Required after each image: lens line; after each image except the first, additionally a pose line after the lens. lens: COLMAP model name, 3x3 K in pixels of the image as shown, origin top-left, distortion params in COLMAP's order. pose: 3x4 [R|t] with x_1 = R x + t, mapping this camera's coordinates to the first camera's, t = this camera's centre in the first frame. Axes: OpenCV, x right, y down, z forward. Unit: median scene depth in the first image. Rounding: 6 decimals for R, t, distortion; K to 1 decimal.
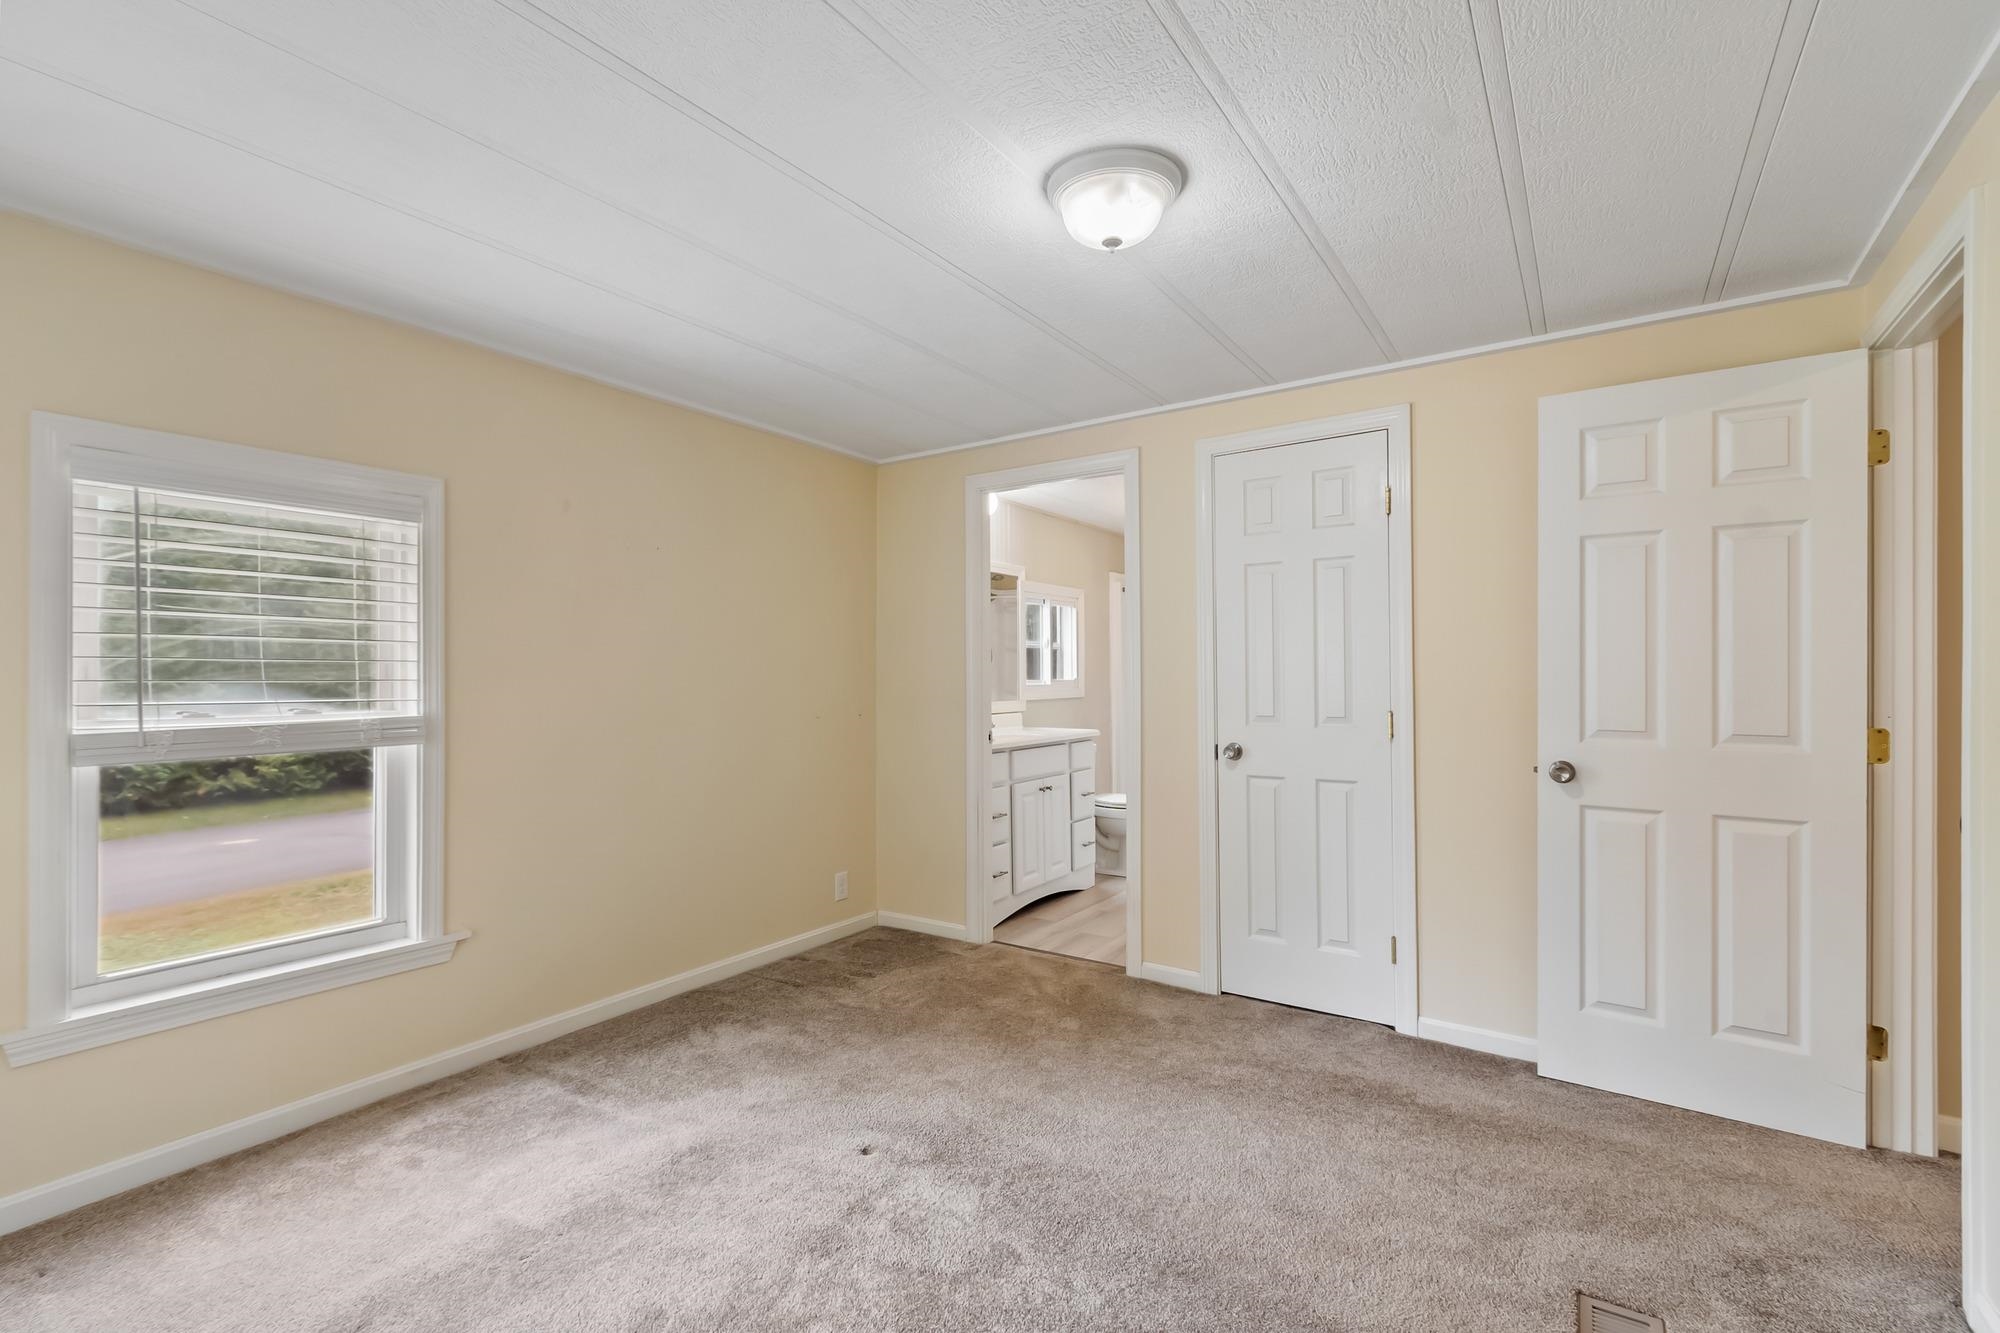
lens RADIAL K [[883.8, 0, 975.3], [0, 883.8, 681.8], [0, 0, 1]] dist [0.000417, 0.000113]
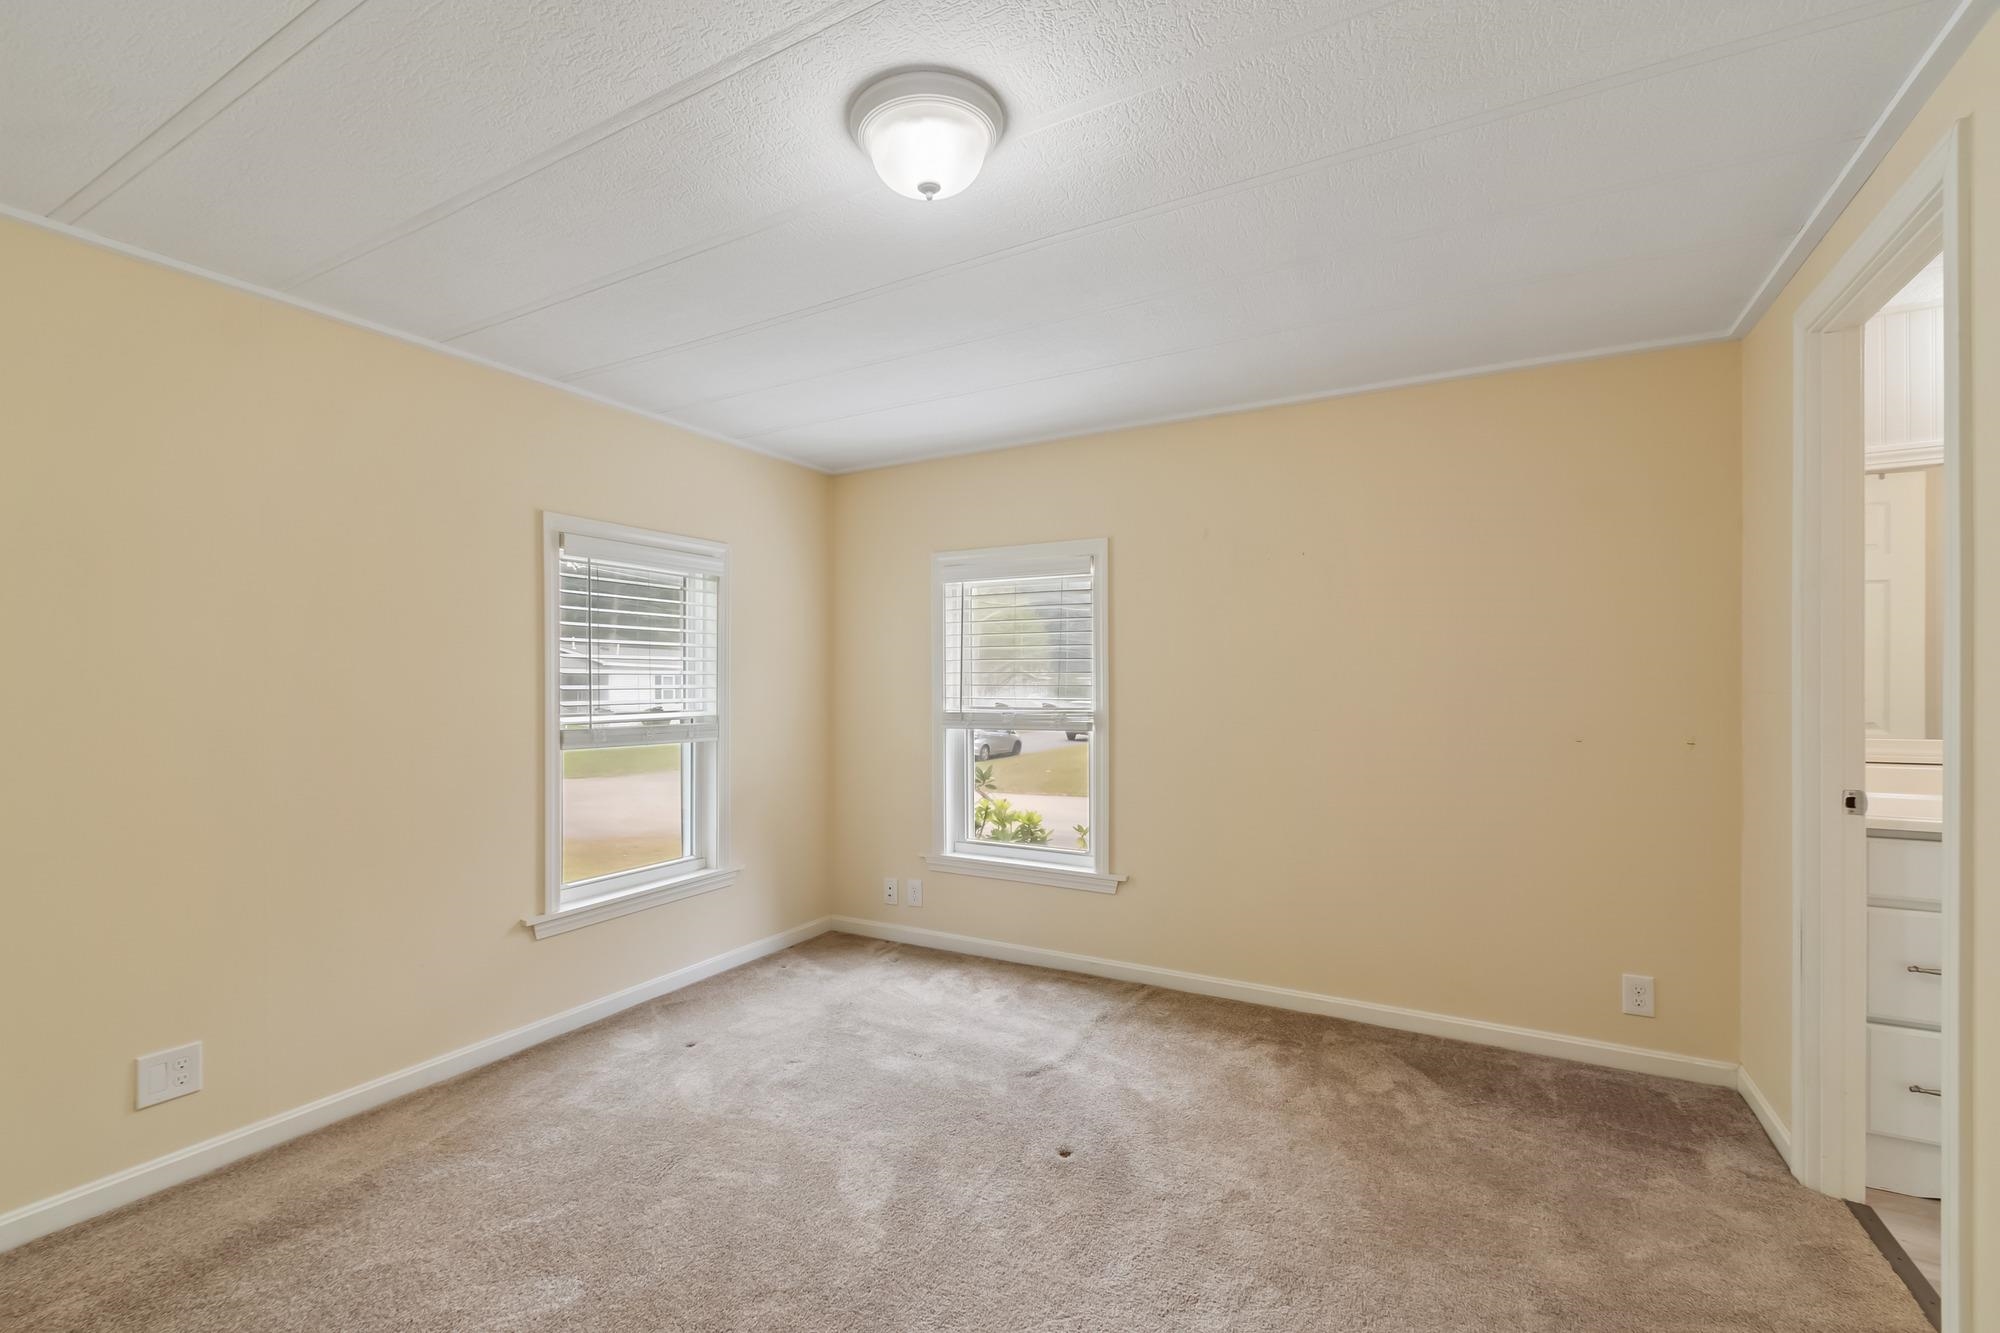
lens RADIAL K [[876.5, 0, 975.2], [0, 876.5, 692.3], [0, 0, 1]] dist [0.001325, -0.000312]
pose [[0.086267, 0.009420, -0.996227, 0.502047], [-0.008062, 0.999929, 0.008757, -0.001418], [0.996239, 0.007276, 0.086337, 0.472507]]
